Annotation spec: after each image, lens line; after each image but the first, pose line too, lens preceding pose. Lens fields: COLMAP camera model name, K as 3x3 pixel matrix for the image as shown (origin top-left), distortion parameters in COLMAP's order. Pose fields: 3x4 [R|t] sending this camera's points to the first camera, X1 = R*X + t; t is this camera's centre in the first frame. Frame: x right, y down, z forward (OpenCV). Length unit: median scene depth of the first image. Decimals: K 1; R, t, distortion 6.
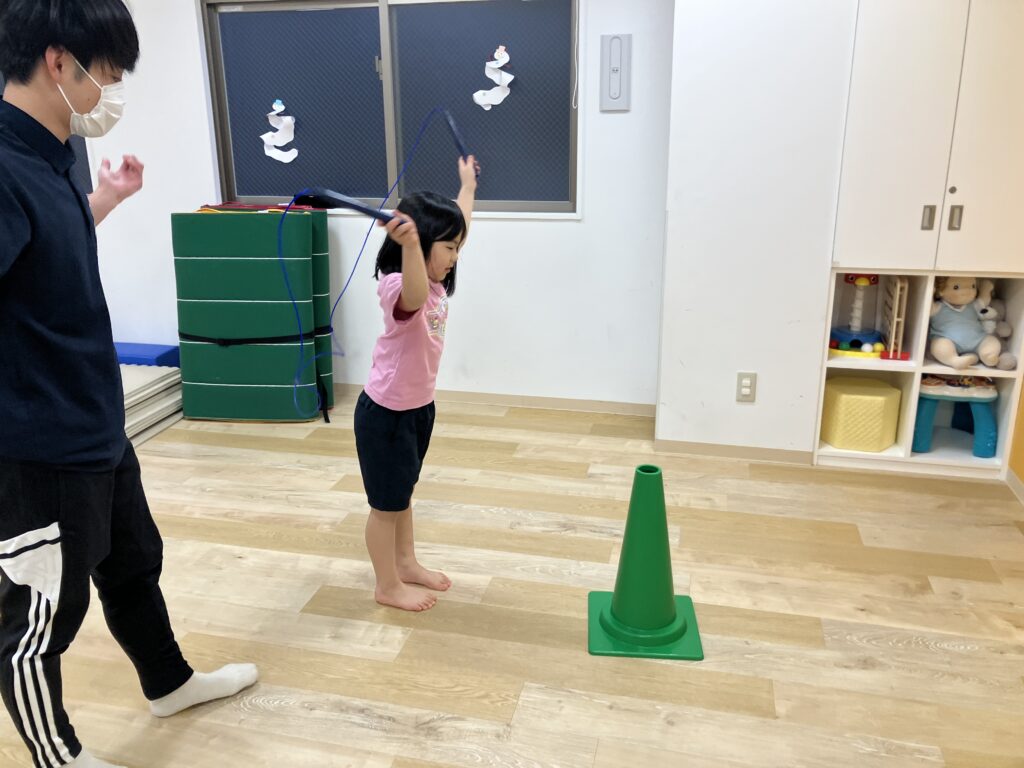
lens RADIAL K [[833.3, 0, 503.3], [0, 833.3, 361.3], [0, 0, 1]] dist [0.005756, -0.001318]
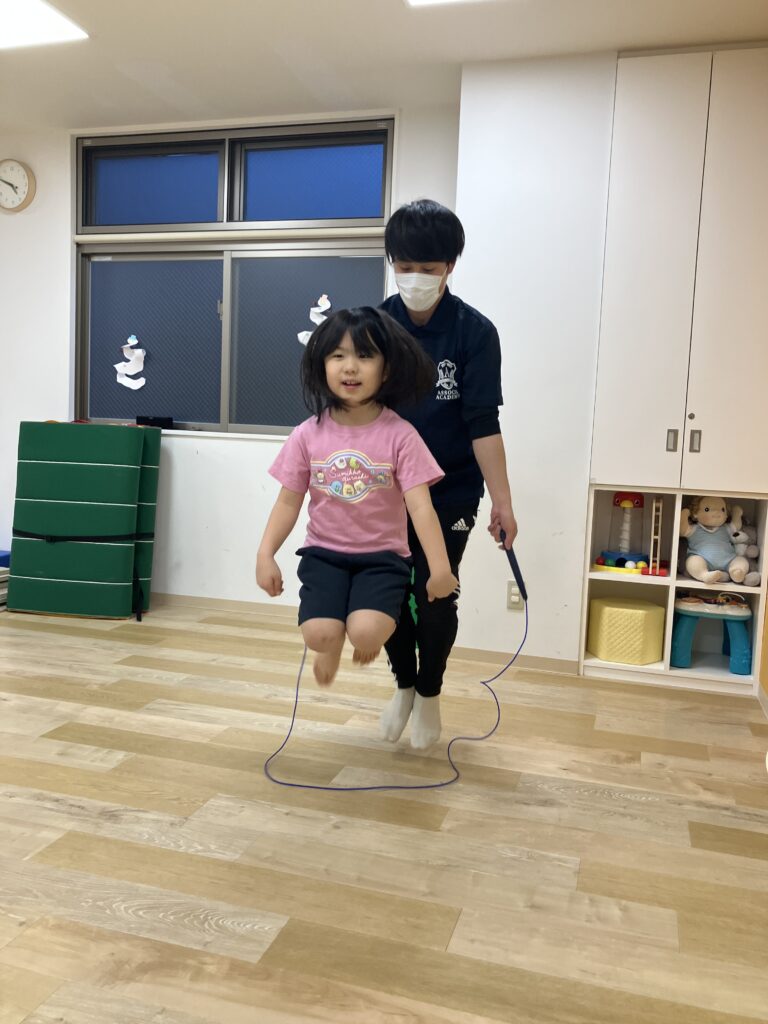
lens RADIAL K [[846.2, 0, 401.2], [0, 846.2, 507.4], [0, 0, 1]] dist [-0.021455, 0.050616]
pose [[0.997767, 0.056906, -0.034972, 0.192821], [-0.062773, 0.977814, -0.199851, 0.159362], [0.022824, 0.201600, 0.979202, -0.087461]]
